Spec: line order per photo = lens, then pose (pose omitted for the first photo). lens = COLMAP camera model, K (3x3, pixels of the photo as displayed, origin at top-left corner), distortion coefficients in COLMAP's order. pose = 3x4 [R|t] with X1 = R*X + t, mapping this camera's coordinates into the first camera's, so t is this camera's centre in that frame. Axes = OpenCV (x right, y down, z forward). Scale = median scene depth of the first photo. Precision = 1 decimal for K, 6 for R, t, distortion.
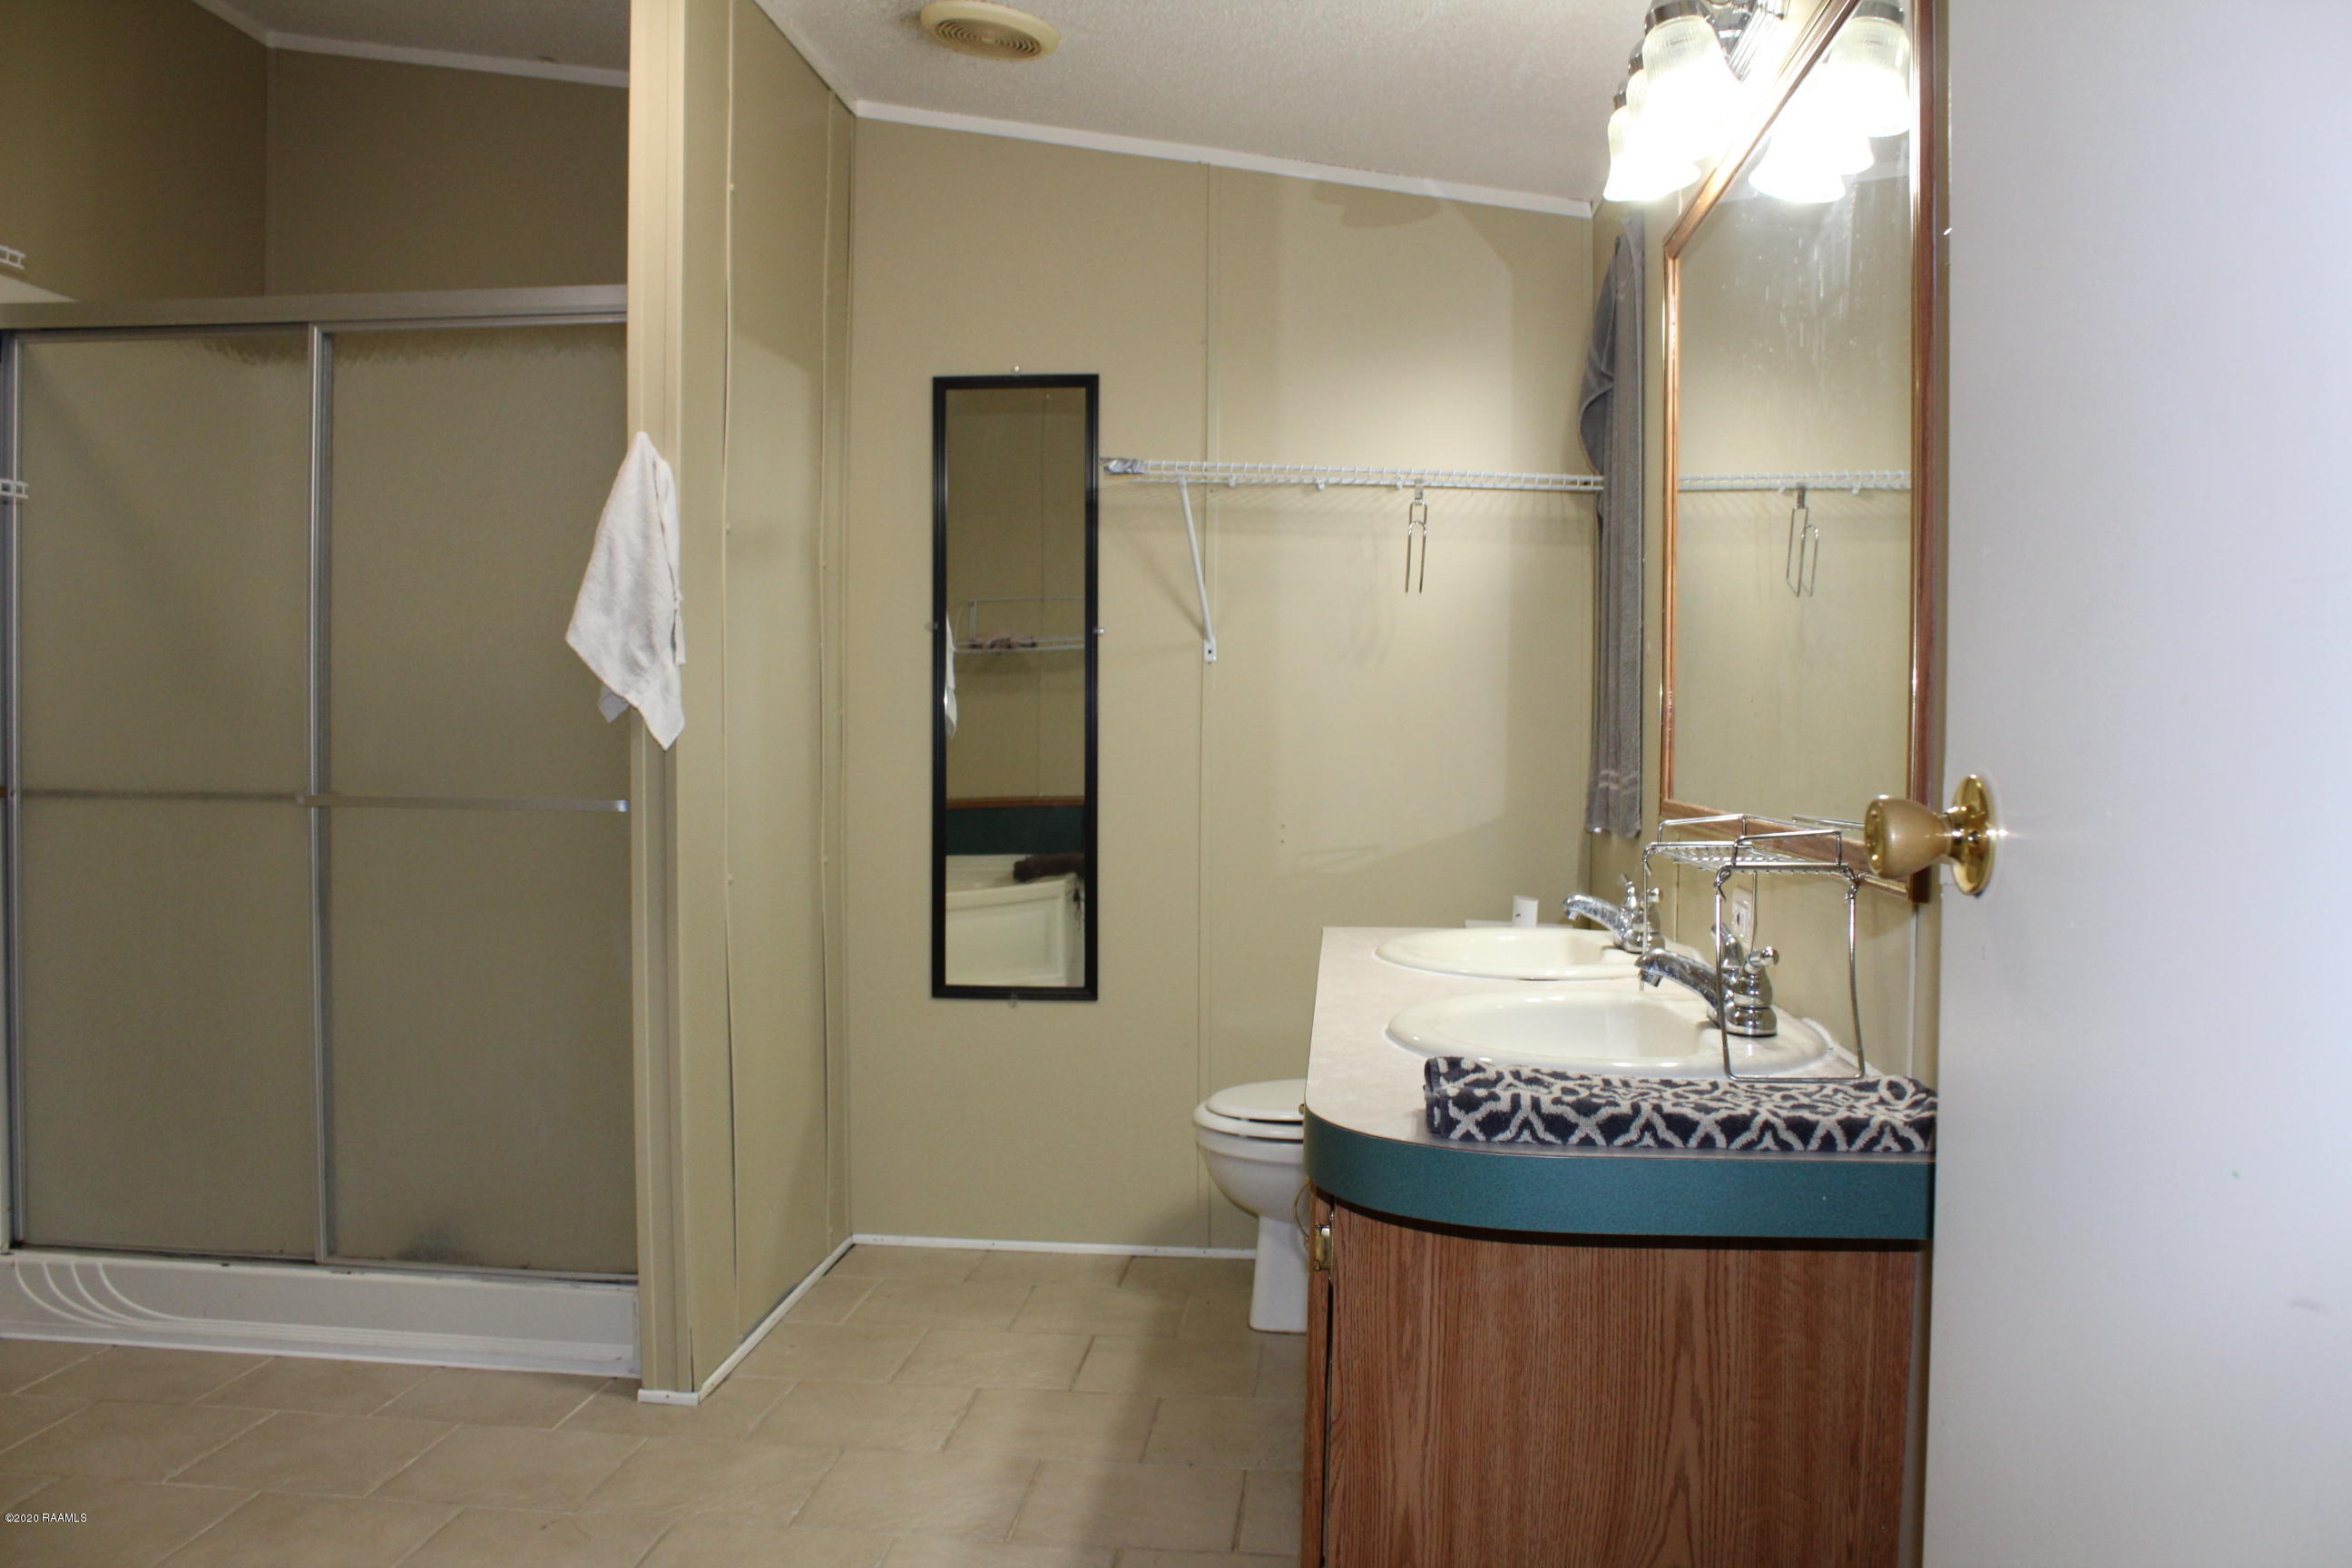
lens RADIAL K [[1960.4, 0, 1176.0], [0, 1960.4, 784.0], [0, 0, 1]] dist [-0.169542, 0.155717]
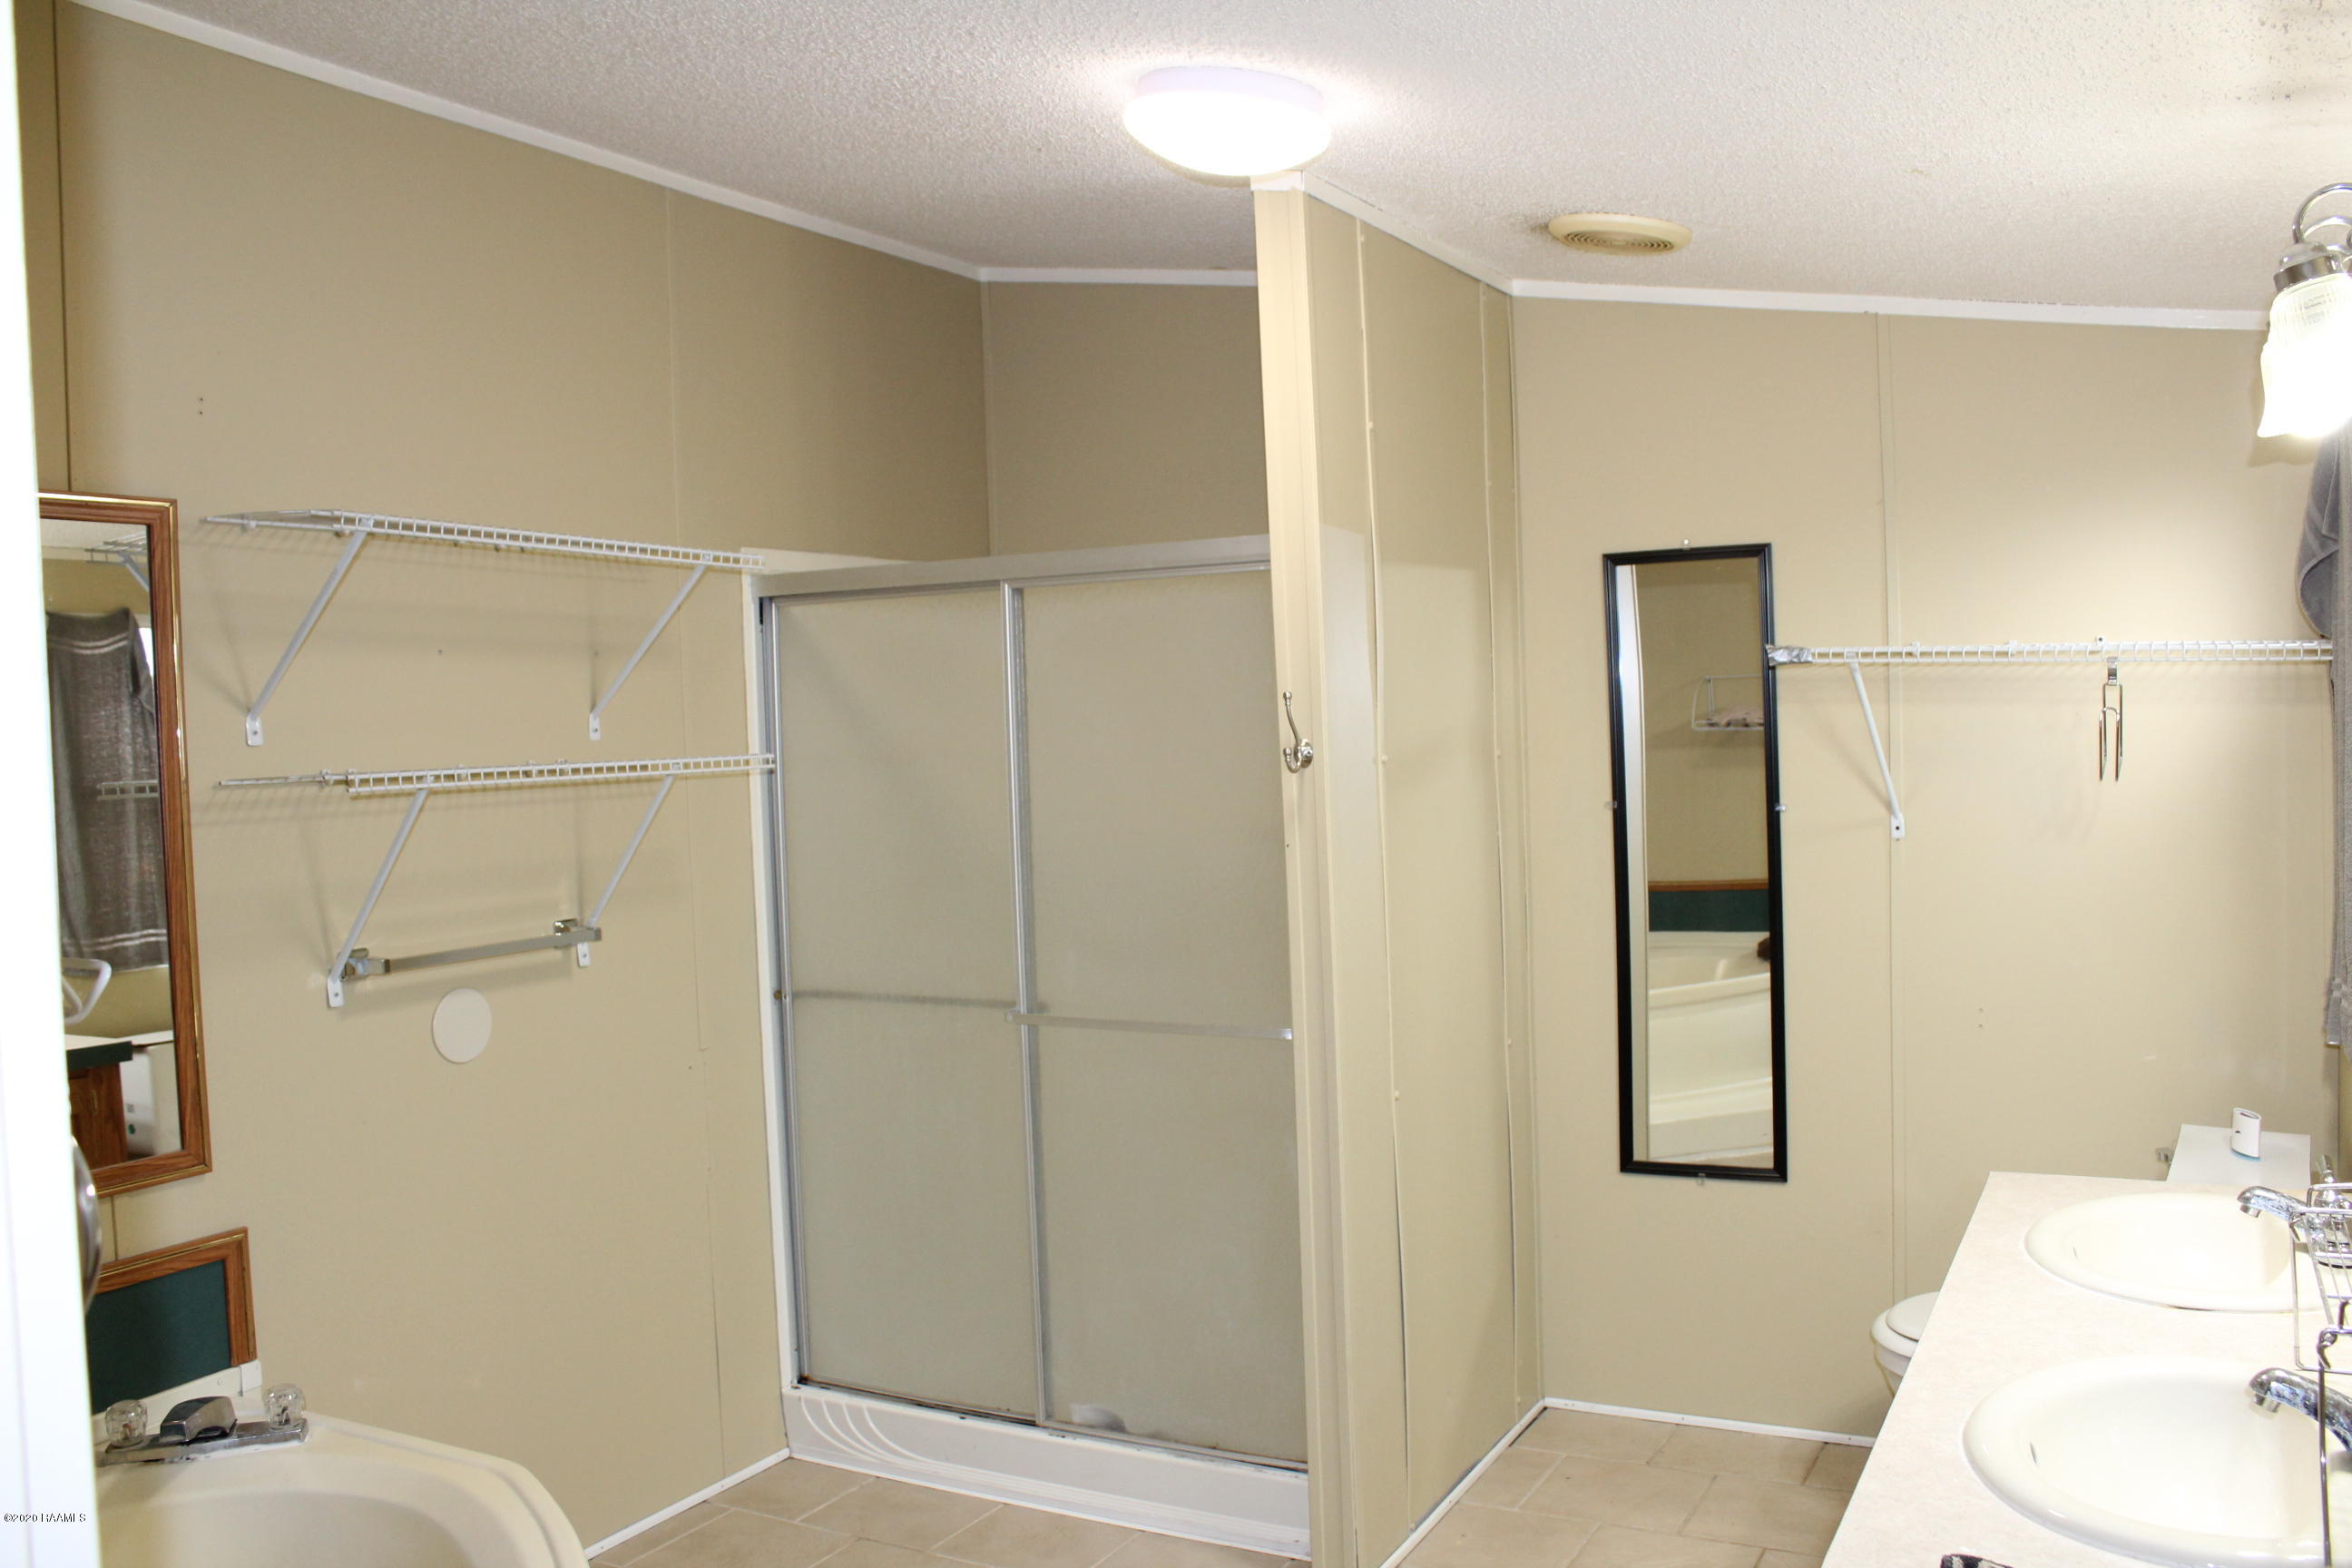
lens RADIAL K [[1960.4, 0, 1176.0], [0, 1960.4, 784.0], [0, 0, 1]] dist [-0.169542, 0.155717]
pose [[0.918476, -0.026490, -0.394589, 0.073216], [0.030757, 0.999517, 0.004491, -0.118534], [0.394279, -0.016261, 0.918847, -0.001606]]
